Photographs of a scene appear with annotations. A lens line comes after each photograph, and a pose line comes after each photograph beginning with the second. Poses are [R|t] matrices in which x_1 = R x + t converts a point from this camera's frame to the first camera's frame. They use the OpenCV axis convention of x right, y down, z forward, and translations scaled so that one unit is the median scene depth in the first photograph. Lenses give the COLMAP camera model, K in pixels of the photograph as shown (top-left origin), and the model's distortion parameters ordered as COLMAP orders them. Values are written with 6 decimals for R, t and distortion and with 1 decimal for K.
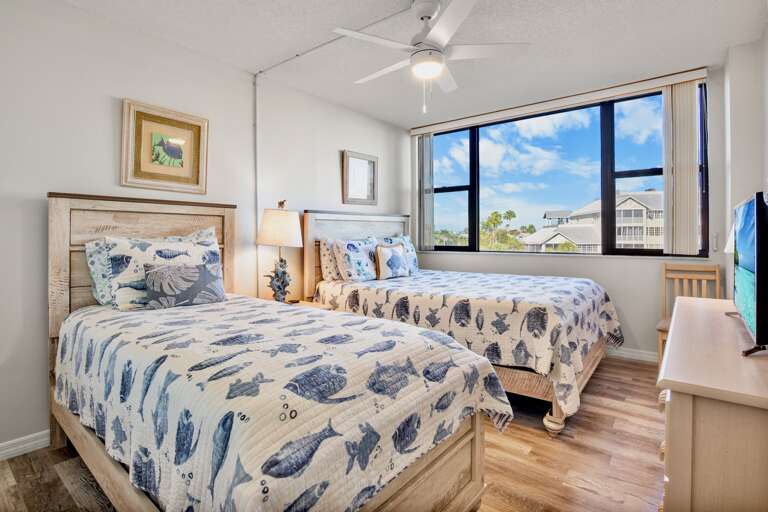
lens RADIAL K [[397.1, 0, 384.2], [0, 397.1, 234.6], [0, 0, 1]] dist [-0.000144, -0.000038]
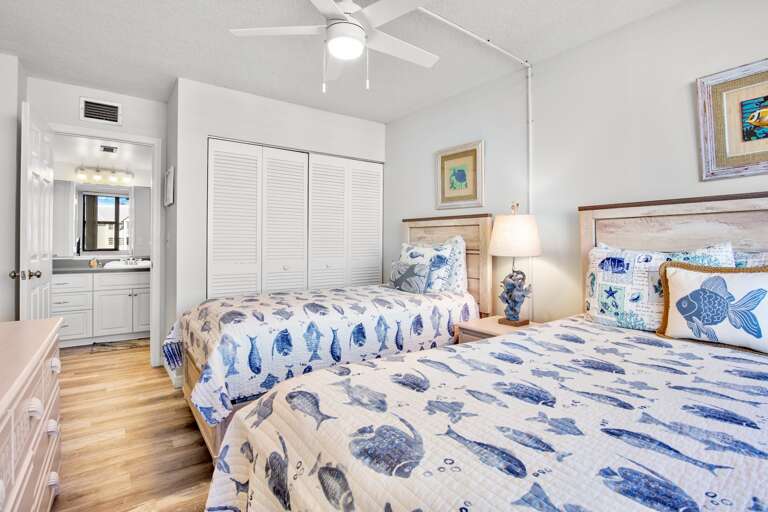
lens RADIAL K [[378.1, 0, 387.4], [0, 378.1, 244.9], [0, 0, 1]] dist [0.001146, 0.000187]
pose [[-0.266310, 0.012770, -0.963803, 2.139246], [0.004736, 0.999918, 0.011939, -0.016592], [0.963876, -0.001385, -0.266348, 3.285693]]
